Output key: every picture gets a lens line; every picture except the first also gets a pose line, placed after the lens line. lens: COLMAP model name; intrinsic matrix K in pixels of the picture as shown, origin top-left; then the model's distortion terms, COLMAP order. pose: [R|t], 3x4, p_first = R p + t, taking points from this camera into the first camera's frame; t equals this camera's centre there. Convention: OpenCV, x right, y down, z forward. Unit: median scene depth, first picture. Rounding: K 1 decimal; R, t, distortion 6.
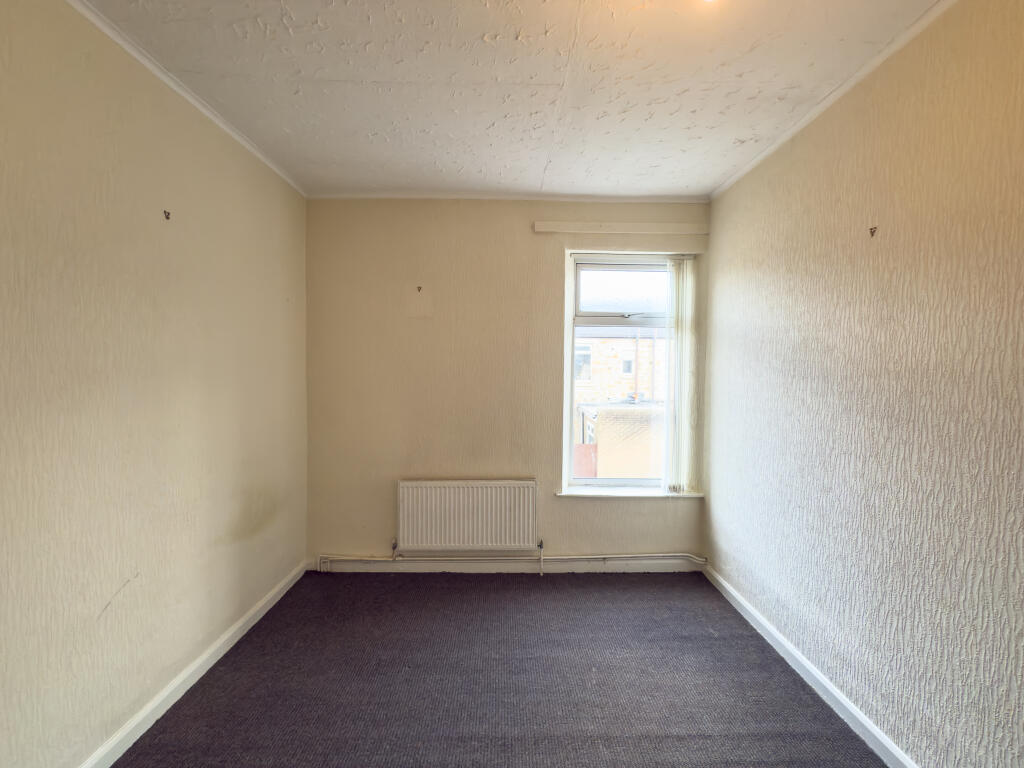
lens RADIAL K [[413.6, 0, 511.0], [0, 413.6, 383.9], [0, 0, 1]] dist [-0.003263, -0.000108]
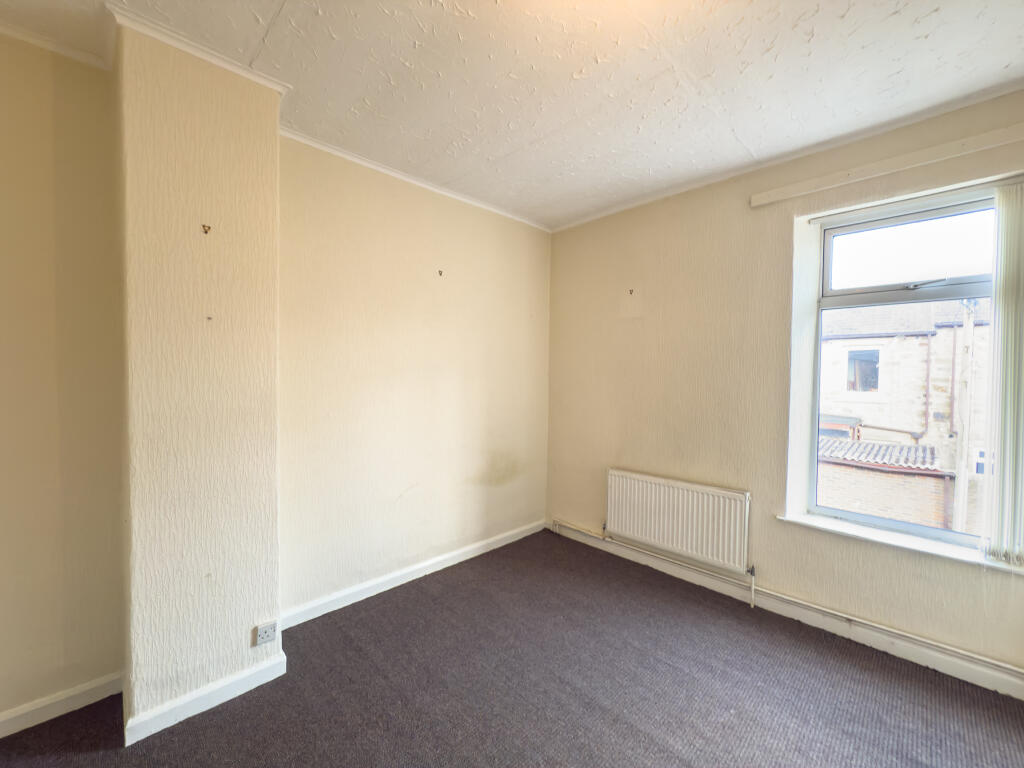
lens RADIAL K [[411.5, 0, 508.4], [0, 411.5, 383.3], [0, 0, 1]] dist [-0.002598, -0.000086]
pose [[0.688036, 0.015227, -0.725517, 0.335665], [-0.028349, 0.999581, -0.005905, 0.021234], [0.725123, 0.024630, 0.688179, 0.042344]]
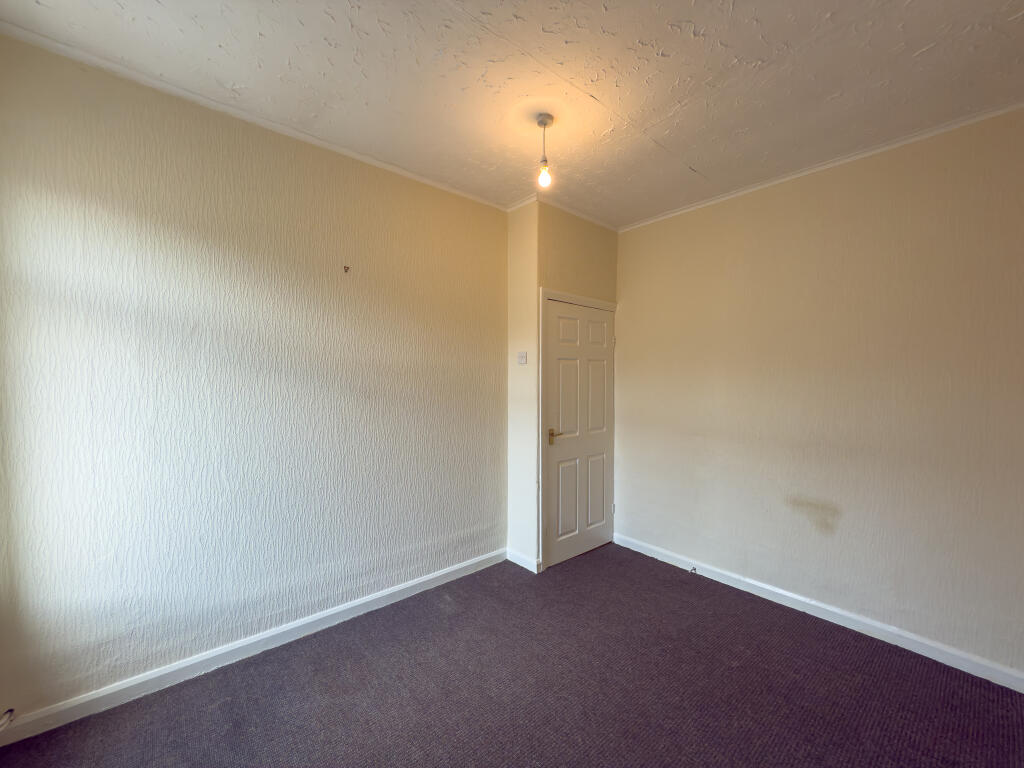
lens RADIAL K [[413.6, 0, 511.0], [0, 413.6, 383.9], [0, 0, 1]] dist [-0.003263, -0.000108]
pose [[-0.646023, -0.029076, 0.762764, -0.335571], [0.009485, 0.998891, 0.046110, -0.016383], [-0.763259, 0.037023, -0.645031, 0.829025]]
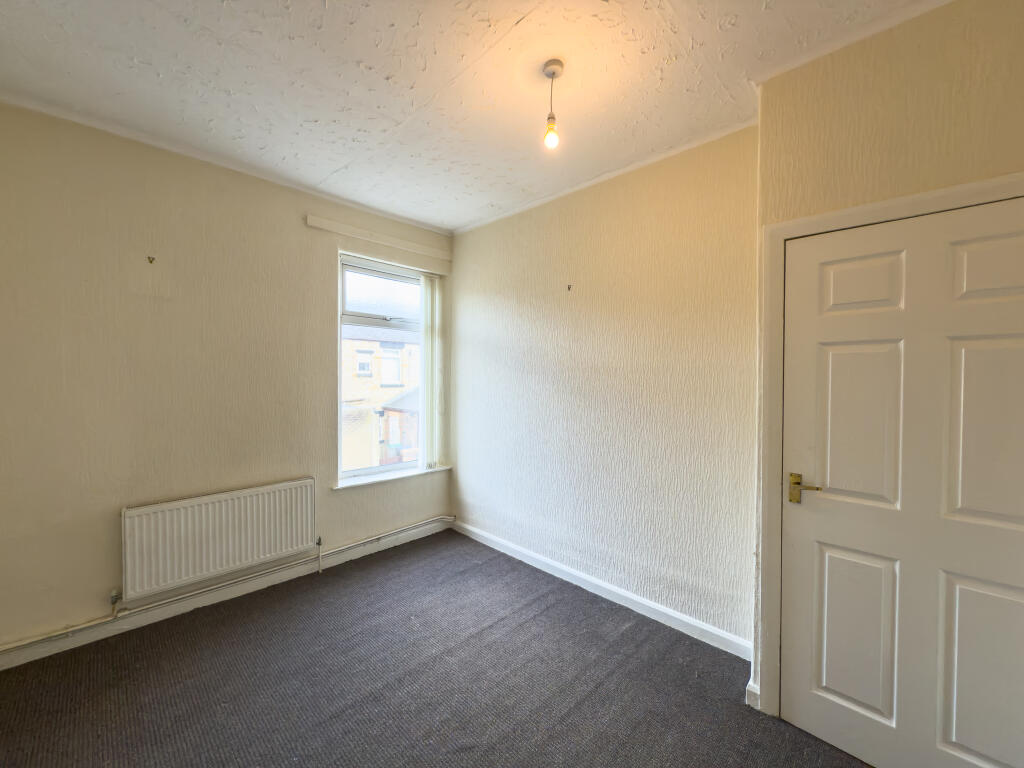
lens RADIAL K [[413.1, 0, 513.6], [0, 413.1, 384.5], [0, 0, 1]] dist [-0.001277, -0.000197]
pose [[0.712240, -0.016160, 0.701750, -0.285321], [0.016812, 0.999841, 0.005962, 0.012692], [-0.701734, 0.007552, 0.712399, -0.038005]]
